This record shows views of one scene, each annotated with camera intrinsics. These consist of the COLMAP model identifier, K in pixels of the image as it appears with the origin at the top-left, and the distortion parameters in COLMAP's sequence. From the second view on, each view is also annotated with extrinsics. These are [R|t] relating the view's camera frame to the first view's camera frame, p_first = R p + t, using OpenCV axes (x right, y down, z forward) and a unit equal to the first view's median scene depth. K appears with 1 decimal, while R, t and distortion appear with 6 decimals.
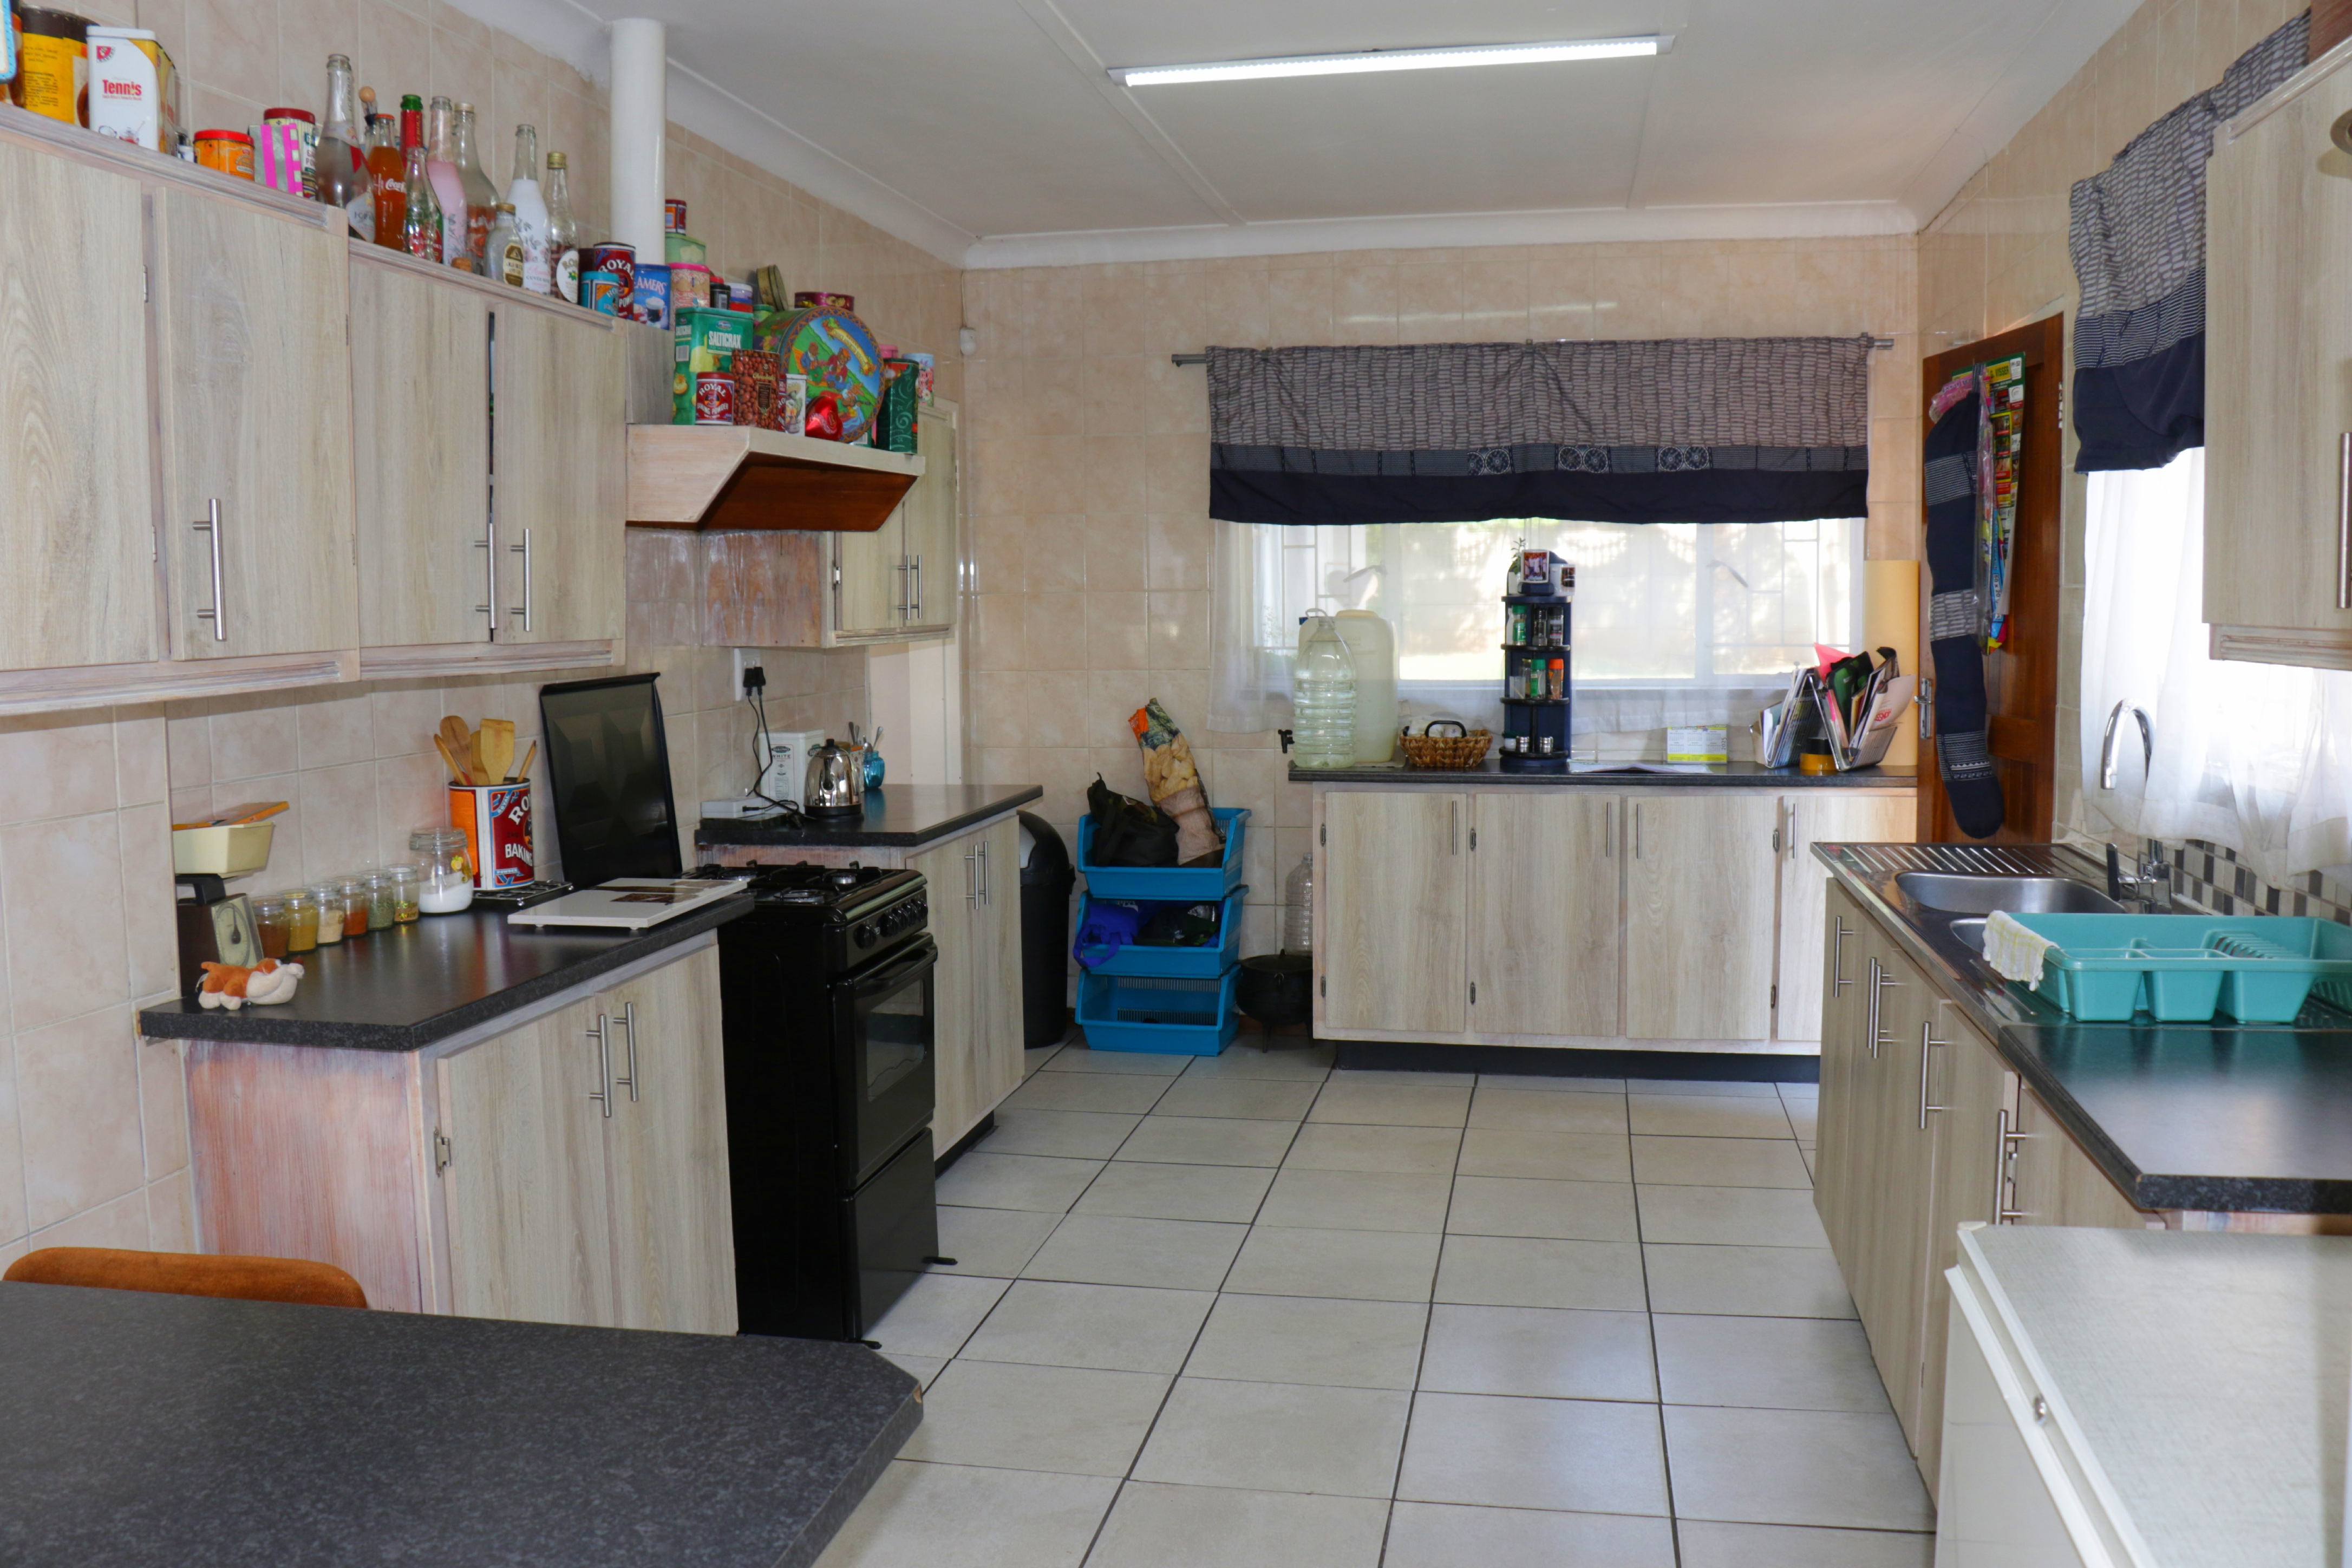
lens RADIAL K [[1907.3, 0, 1176.0], [0, 1907.3, 784.0], [0, 0, 1]] dist [-0.172748, 0.153455]
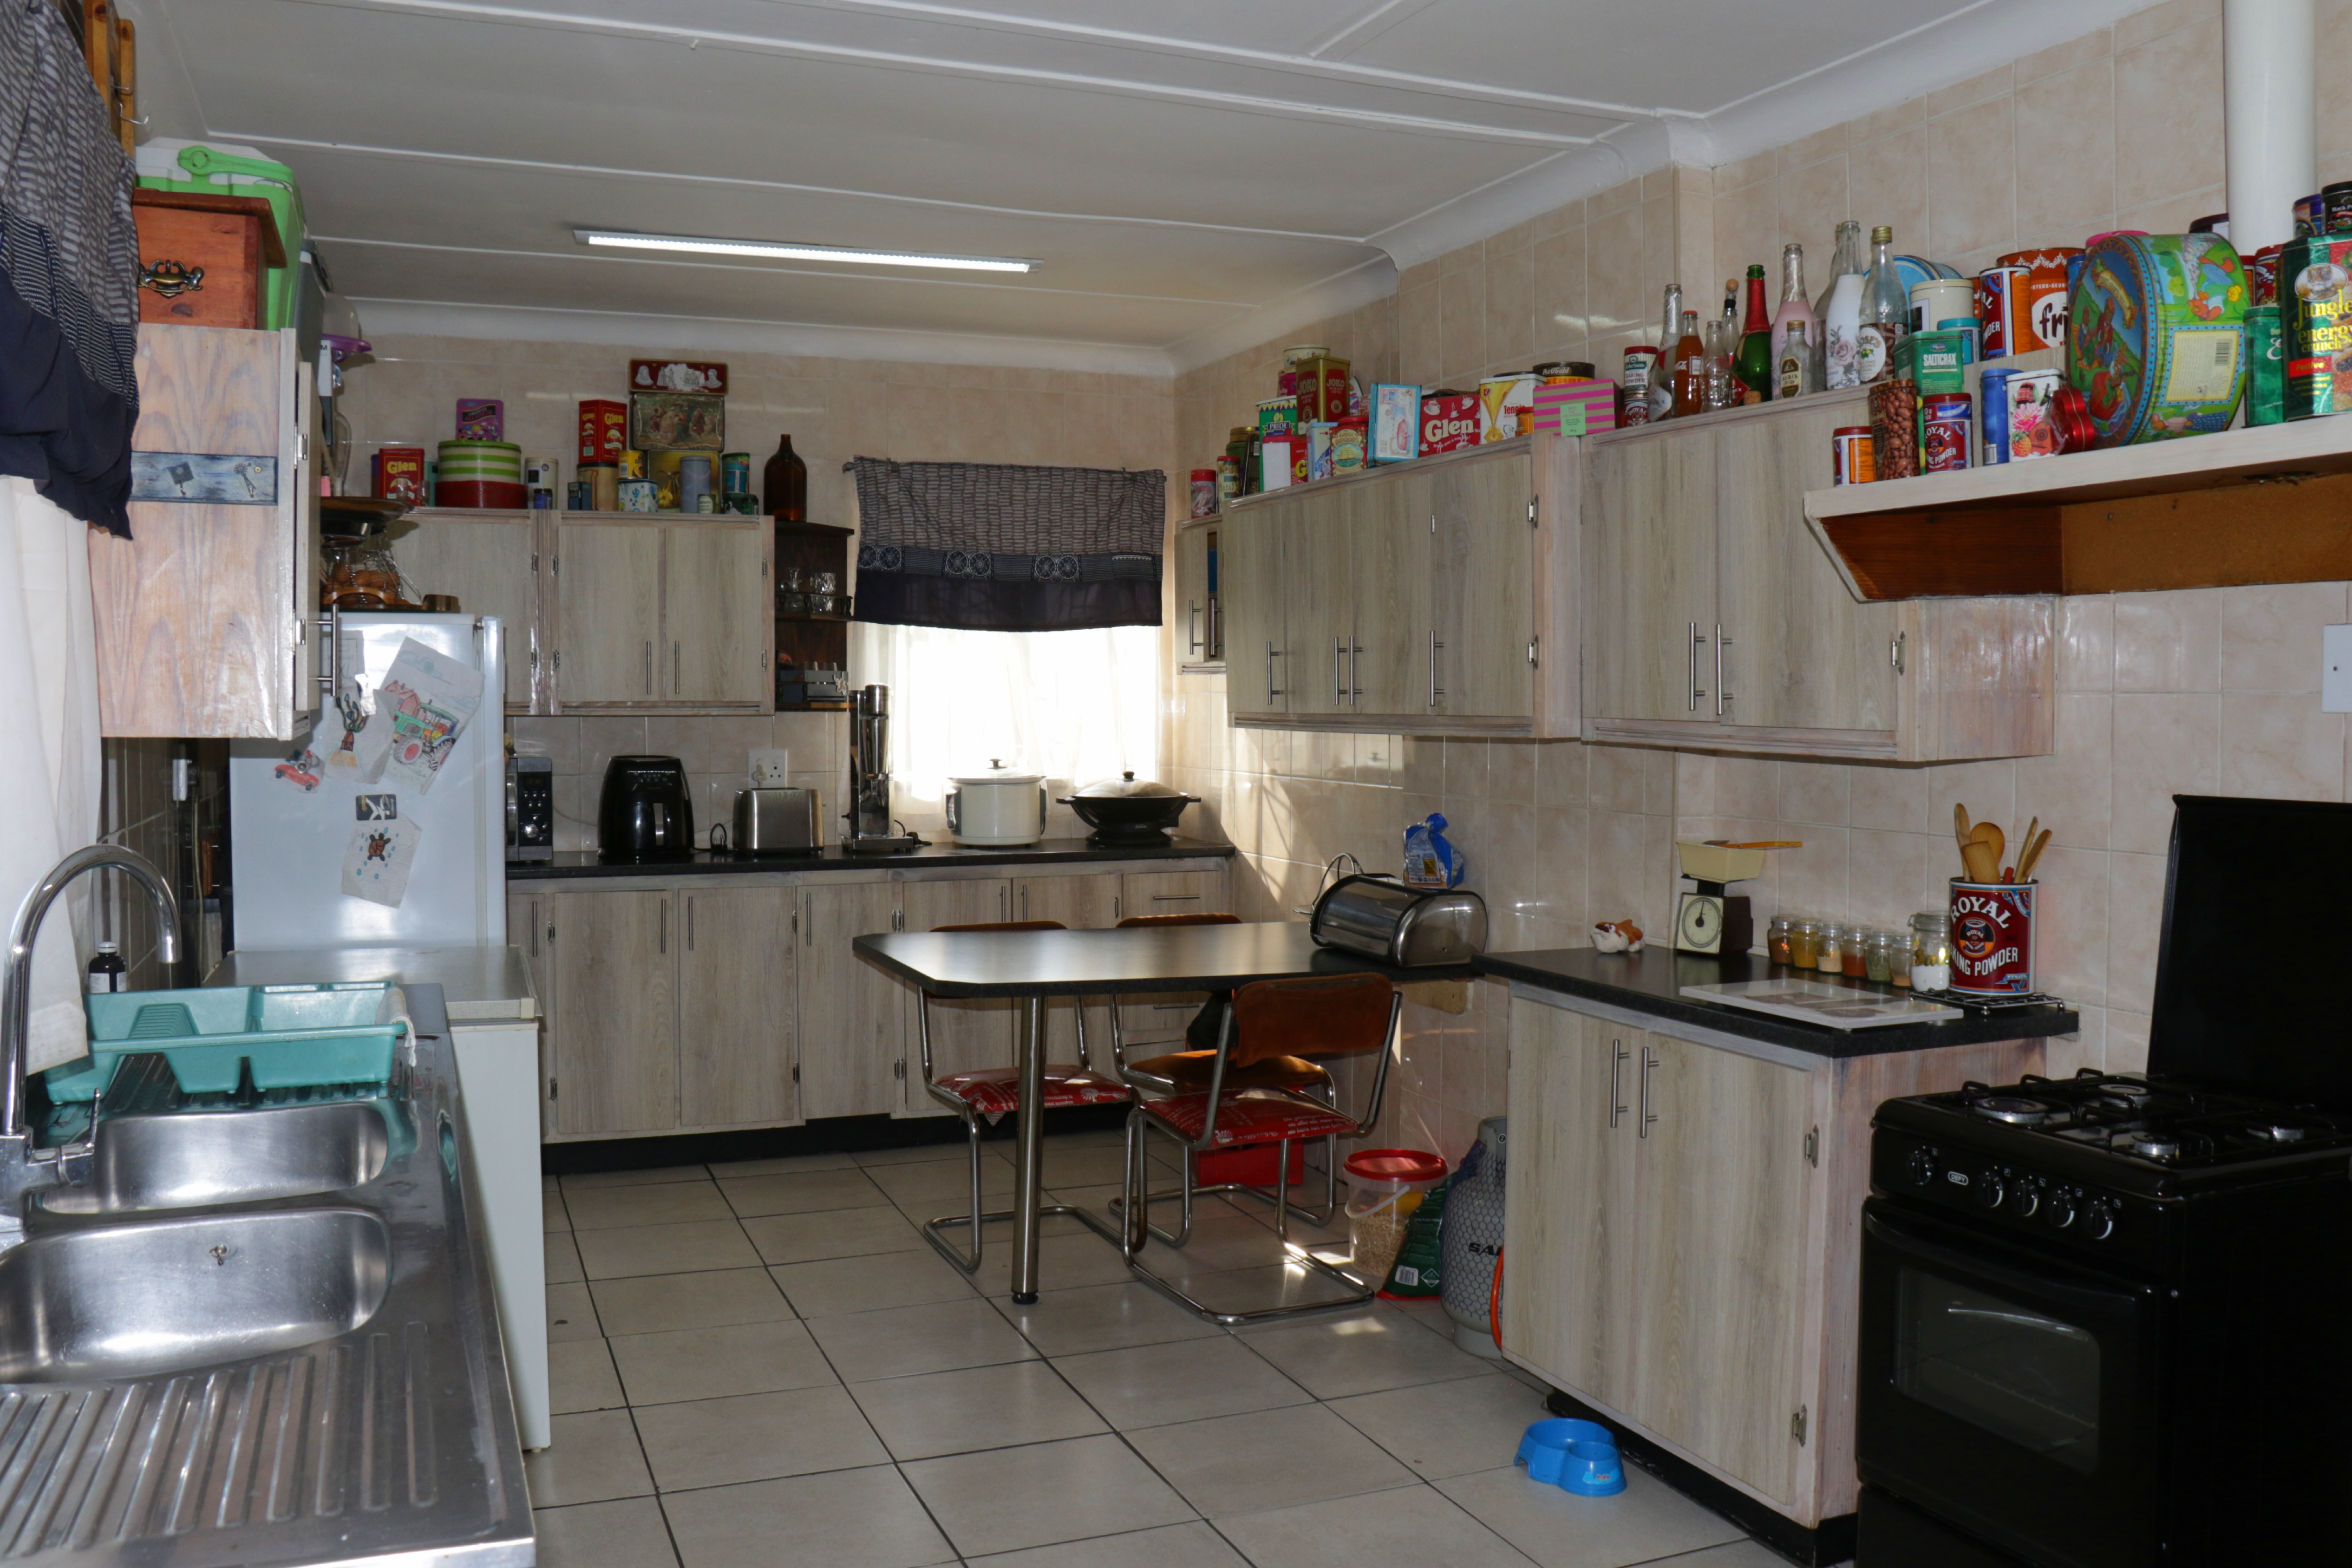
lens RADIAL K [[1907.3, 0, 1176.0], [0, 1907.3, 784.0], [0, 0, 1]] dist [-0.172748, 0.153455]
pose [[-0.829287, 0.036913, -0.557602, 0.602331], [-0.048031, 0.989415, 0.136931, -0.192616], [0.556755, 0.140337, -0.818736, 1.876139]]
